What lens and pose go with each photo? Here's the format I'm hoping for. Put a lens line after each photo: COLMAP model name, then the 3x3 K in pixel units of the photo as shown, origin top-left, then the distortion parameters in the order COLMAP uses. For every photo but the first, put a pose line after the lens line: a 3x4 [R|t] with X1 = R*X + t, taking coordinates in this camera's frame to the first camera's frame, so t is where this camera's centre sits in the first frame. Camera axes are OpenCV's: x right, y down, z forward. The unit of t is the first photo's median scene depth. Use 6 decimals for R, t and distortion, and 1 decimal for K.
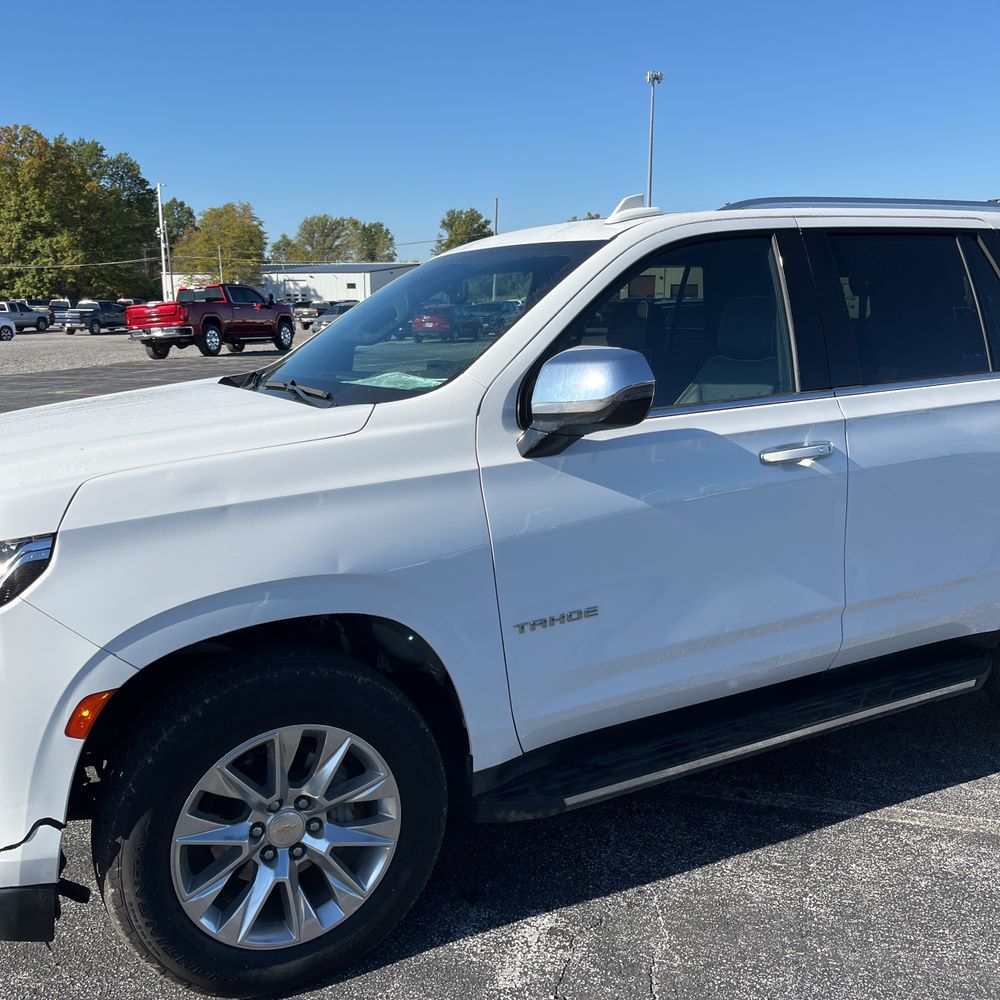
lens RADIAL K [[1014.8, 0, 506.4], [0, 1014.8, 511.5], [0, 0, 1]] dist [0.023355, 0.000000]
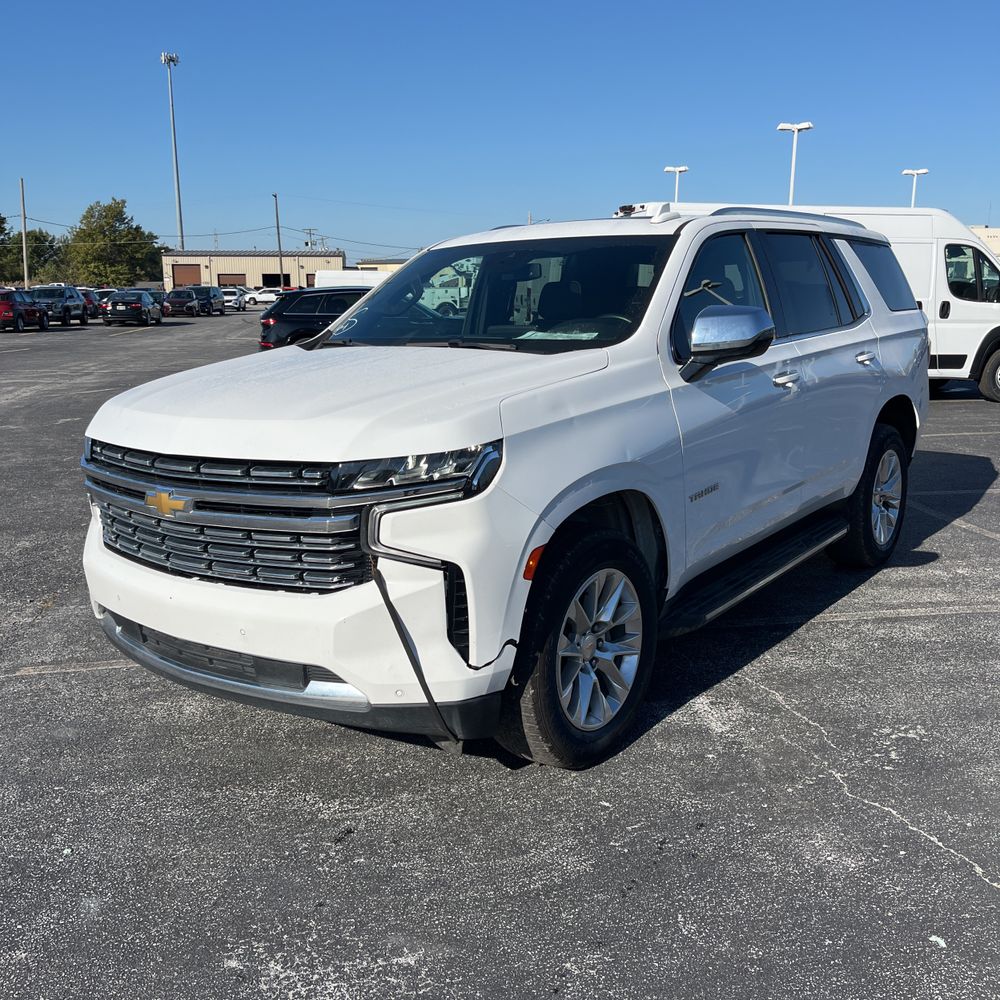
lens RADIAL K [[1014.8, 0, 504.5], [0, 1014.8, 506.3], [0, 0, 1]] dist [0.023355, 0.000000]
pose [[0.905495, -0.091991, 0.414267, -0.810997], [0.090421, 0.995628, 0.023448, 0.064673], [-0.414612, 0.016227, 0.909853, -0.222964]]
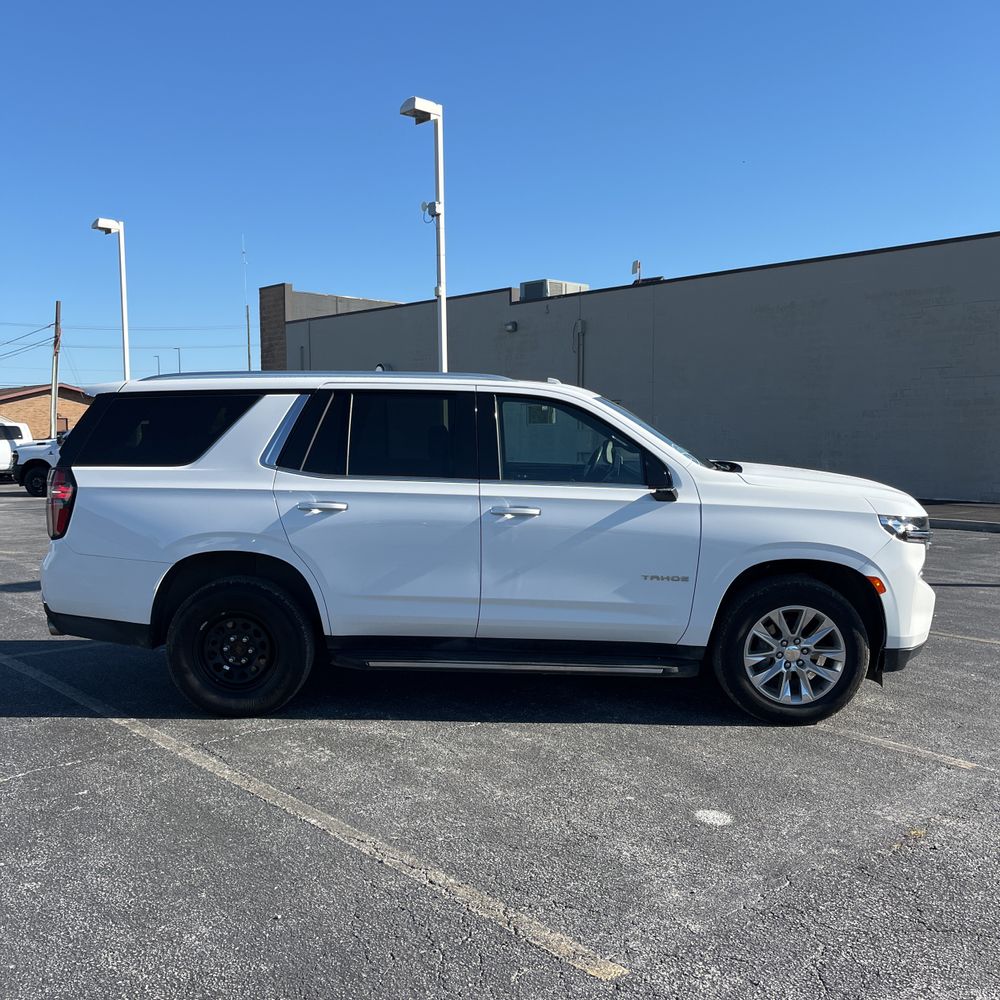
lens RADIAL K [[1014.8, 0, 498.9], [0, 1014.8, 489.6], [0, 0, 1]] dist [0.023355, 0.000000]
pose [[-0.877917, -0.022521, 0.478284, -0.984405], [0.103995, 0.966080, 0.236378, -0.713492], [-0.467384, 0.257259, -0.845796, 3.492542]]
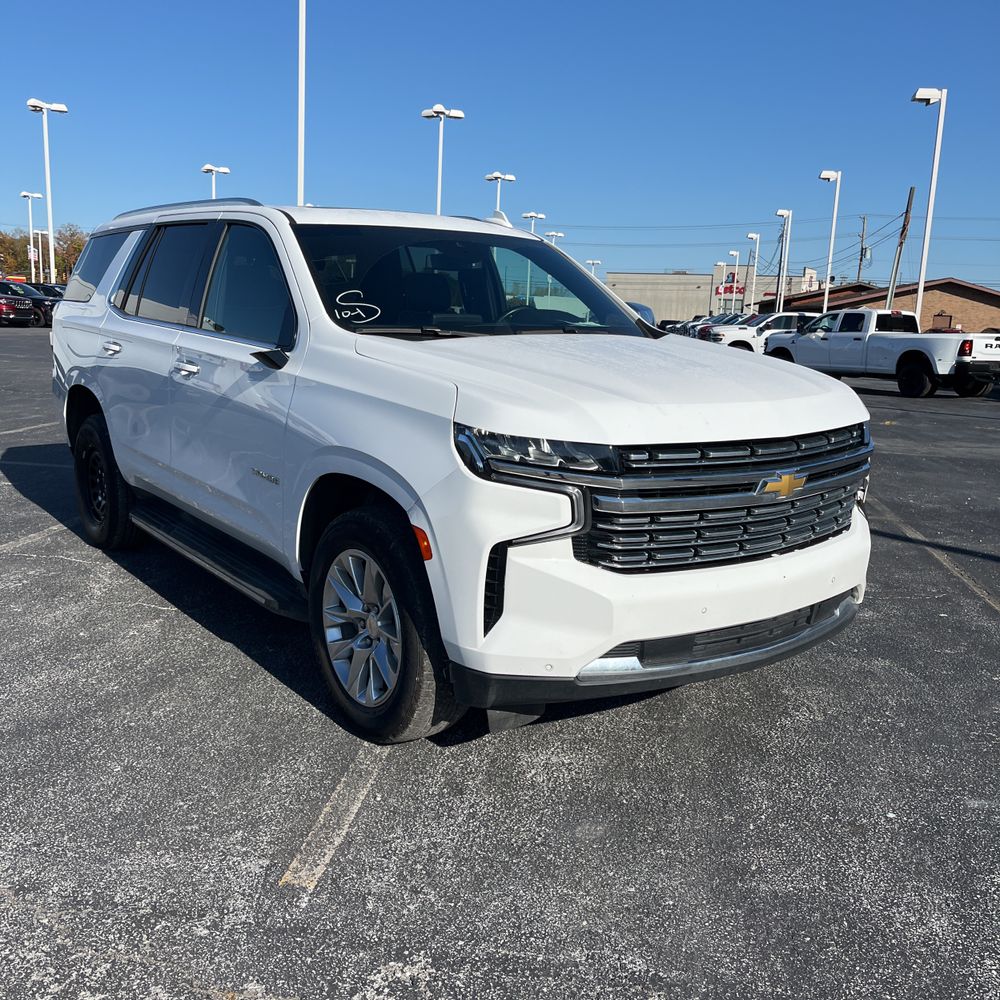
lens RADIAL K [[1014.8, 0, 500.0], [0, 1014.8, 503.8], [0, 0, 1]] dist [0.023355, 0.000000]
pose [[-0.171989, -0.186952, 0.967196, -1.797955], [0.161613, 0.963169, 0.214912, -0.241680], [-0.971752, 0.193273, -0.135440, 1.515626]]
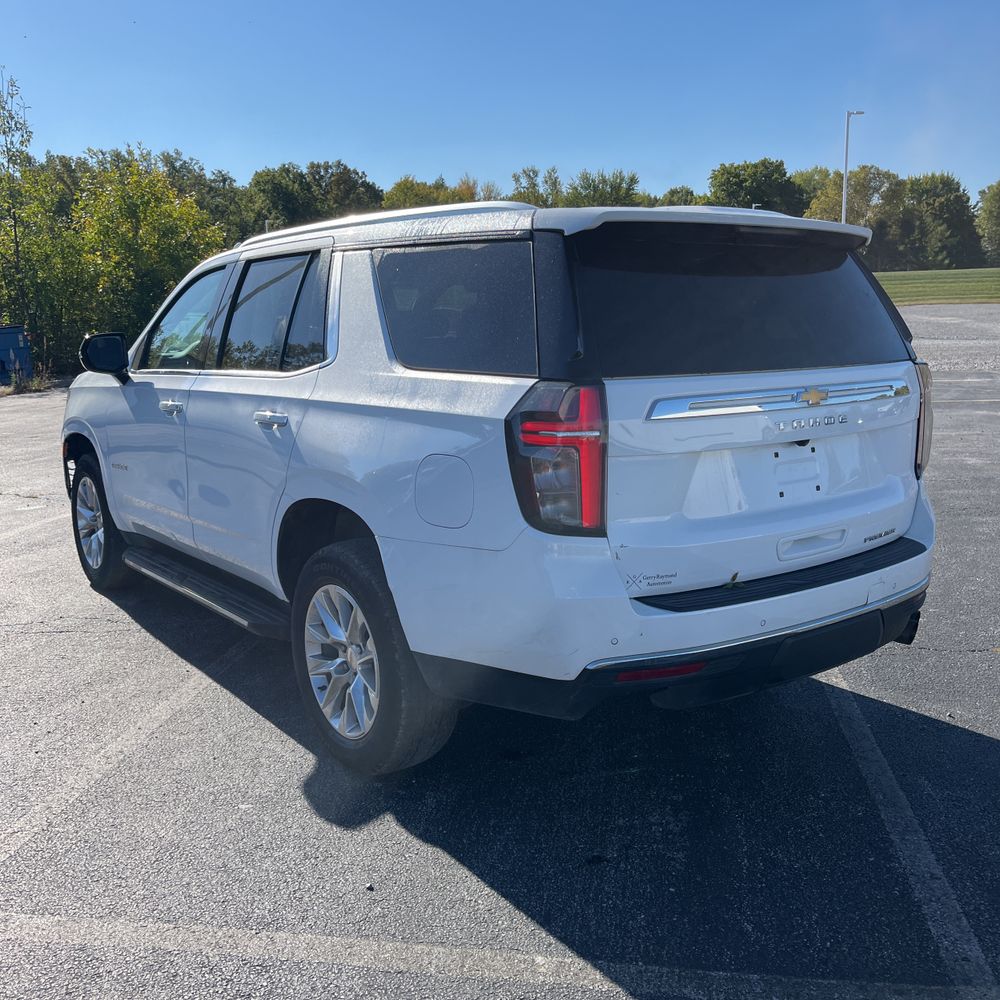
lens RADIAL K [[1014.8, 0, 487.1], [0, 1014.8, 484.3], [0, 0, 1]] dist [0.023355, 0.000000]
pose [[0.152488, 0.177787, -0.972183, 2.120618], [-0.179897, 0.972246, 0.149581, -0.291795], [0.971794, 0.152084, 0.180239, 1.326820]]
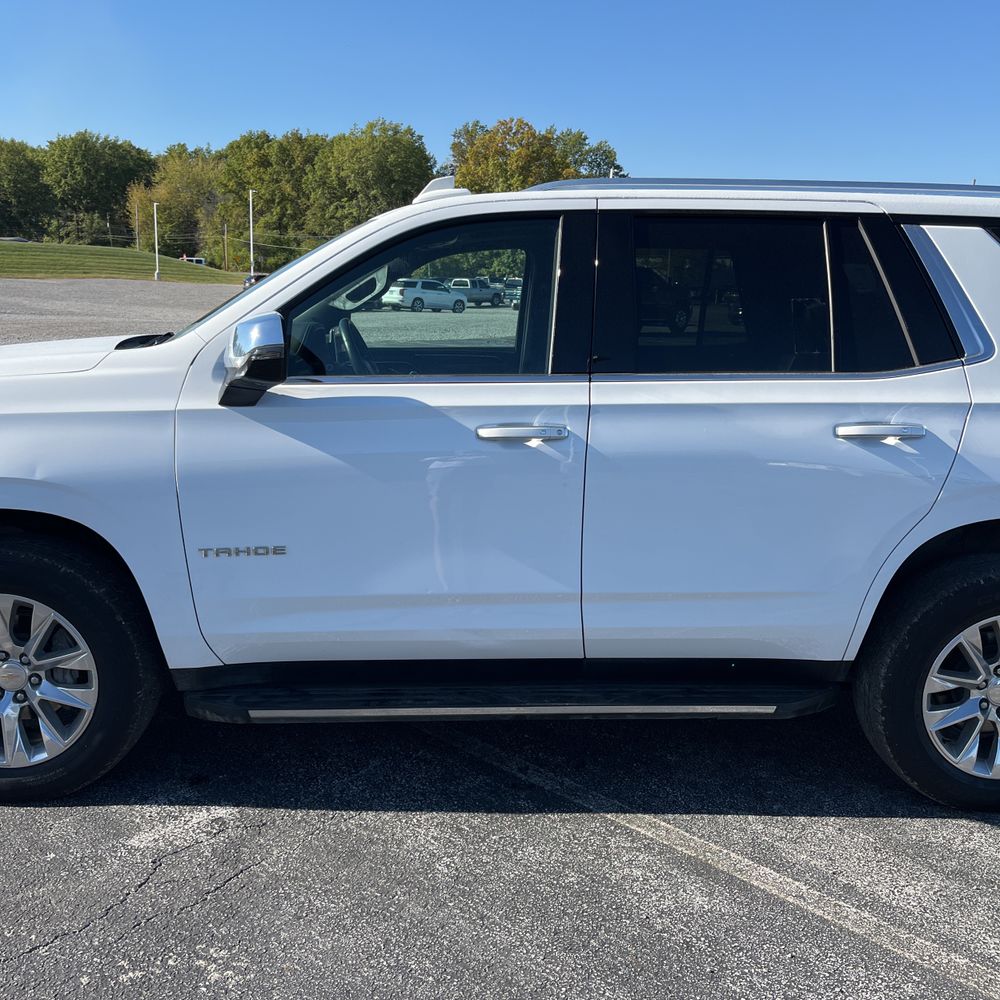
lens RADIAL K [[1014.8, 0, 492.9], [0, 1014.8, 503.3], [0, 0, 1]] dist [0.023355, 0.000000]
pose [[0.898955, 0.126028, -0.419520, 0.758033], [-0.123272, 0.991797, 0.033796, -0.019224], [0.420338, 0.021334, 0.907117, 0.080398]]
